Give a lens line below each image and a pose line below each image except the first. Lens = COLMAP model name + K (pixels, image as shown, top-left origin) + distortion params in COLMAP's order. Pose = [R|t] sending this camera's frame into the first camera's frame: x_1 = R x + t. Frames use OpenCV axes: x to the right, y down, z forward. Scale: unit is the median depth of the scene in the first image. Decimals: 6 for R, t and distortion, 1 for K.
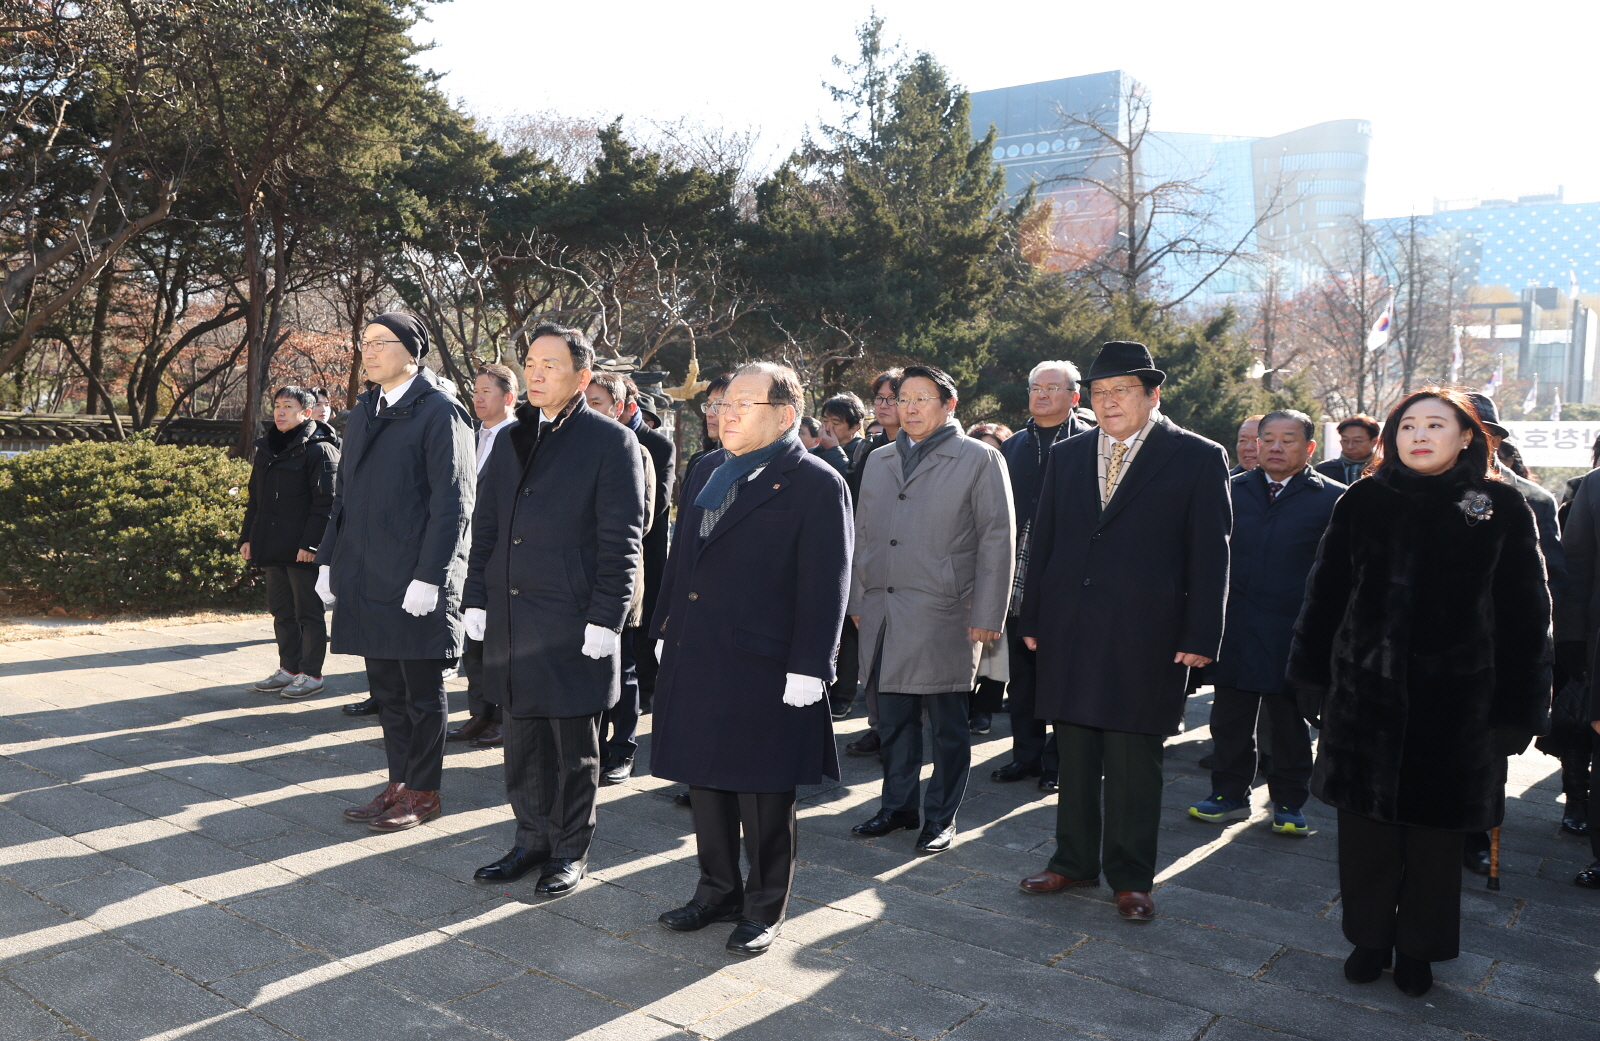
lens RADIAL K [[1443.5, 0, 801.4], [0, 1443.5, 553.1], [0, 0, 1]] dist [-0.003203, -0.100860]
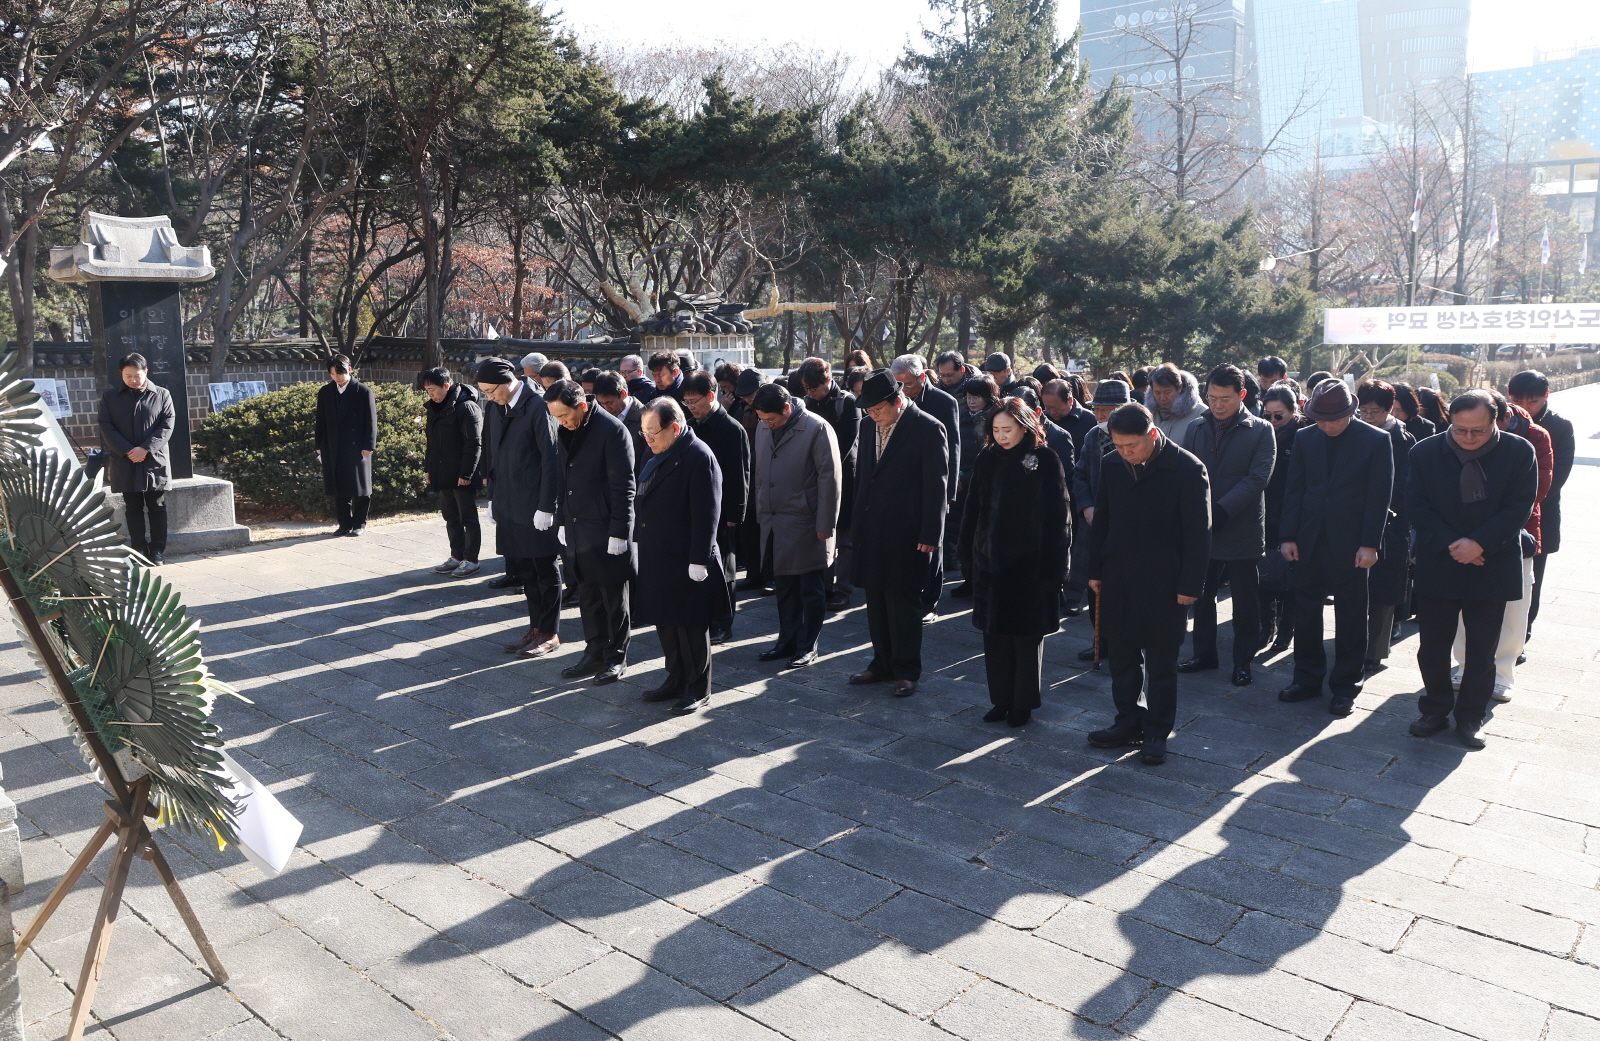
lens RADIAL K [[1460.3, 0, 800.0], [0, 1460.3, 520.5], [0, 0, 1]] dist [-0.046357, 0.001639]
pose [[0.990472, -0.033230, -0.133648, 0.087016], [0.043623, 0.996183, 0.075607, -0.024531], [0.130626, -0.080716, 0.988141, -0.190806]]
